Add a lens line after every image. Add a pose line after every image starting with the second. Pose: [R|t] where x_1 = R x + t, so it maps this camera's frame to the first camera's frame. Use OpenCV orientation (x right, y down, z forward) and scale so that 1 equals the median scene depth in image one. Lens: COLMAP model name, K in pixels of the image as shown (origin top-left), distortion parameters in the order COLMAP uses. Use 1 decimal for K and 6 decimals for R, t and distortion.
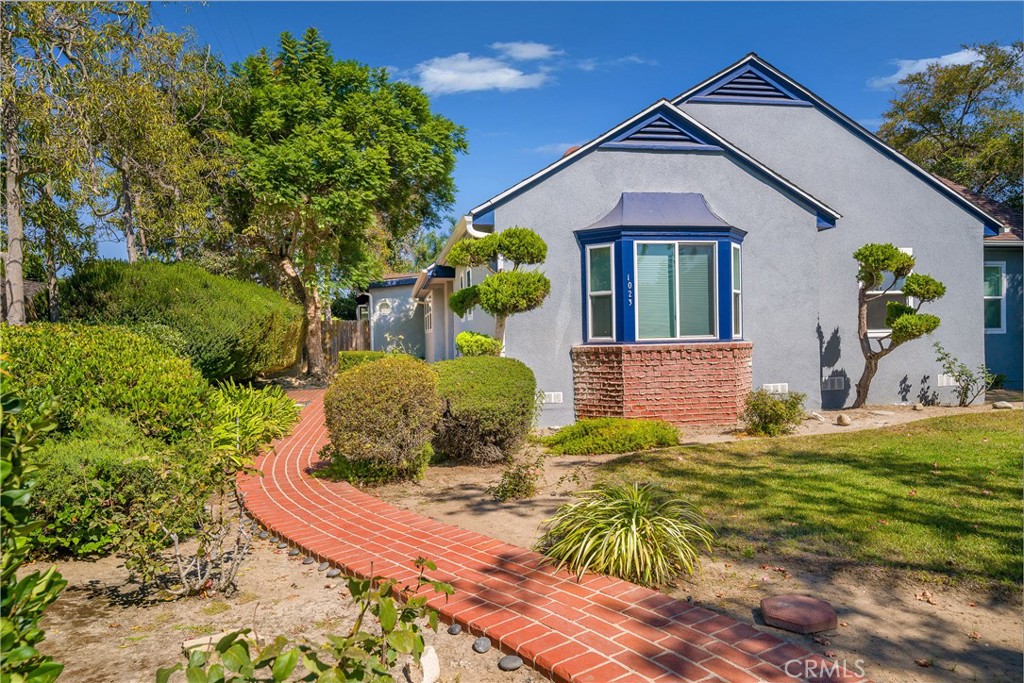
lens RADIAL K [[652.1, 0, 509.1], [0, 652.1, 360.0], [0, 0, 1]] dist [0.003260, 0.001542]
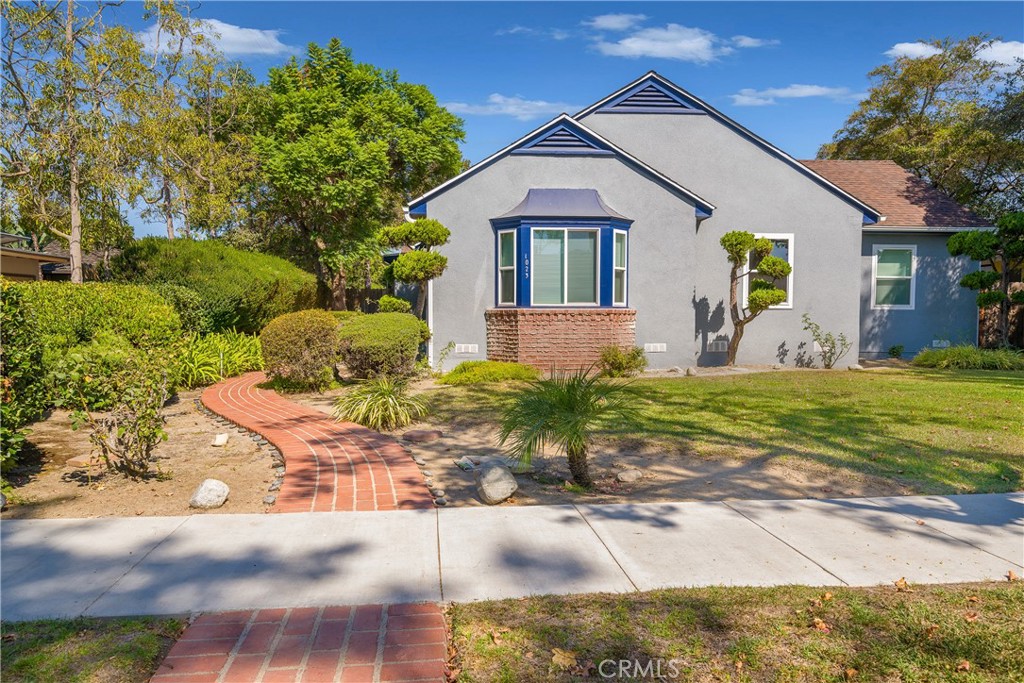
lens RADIAL K [[652.1, 0, 509.1], [0, 652.1, 360.0], [0, 0, 1]] dist [0.003260, 0.001542]
pose [[0.993557, 0.030594, -0.109125, 0.275408], [-0.026086, 0.998756, 0.042504, 0.022612], [0.110290, -0.039383, 0.993119, -0.270655]]
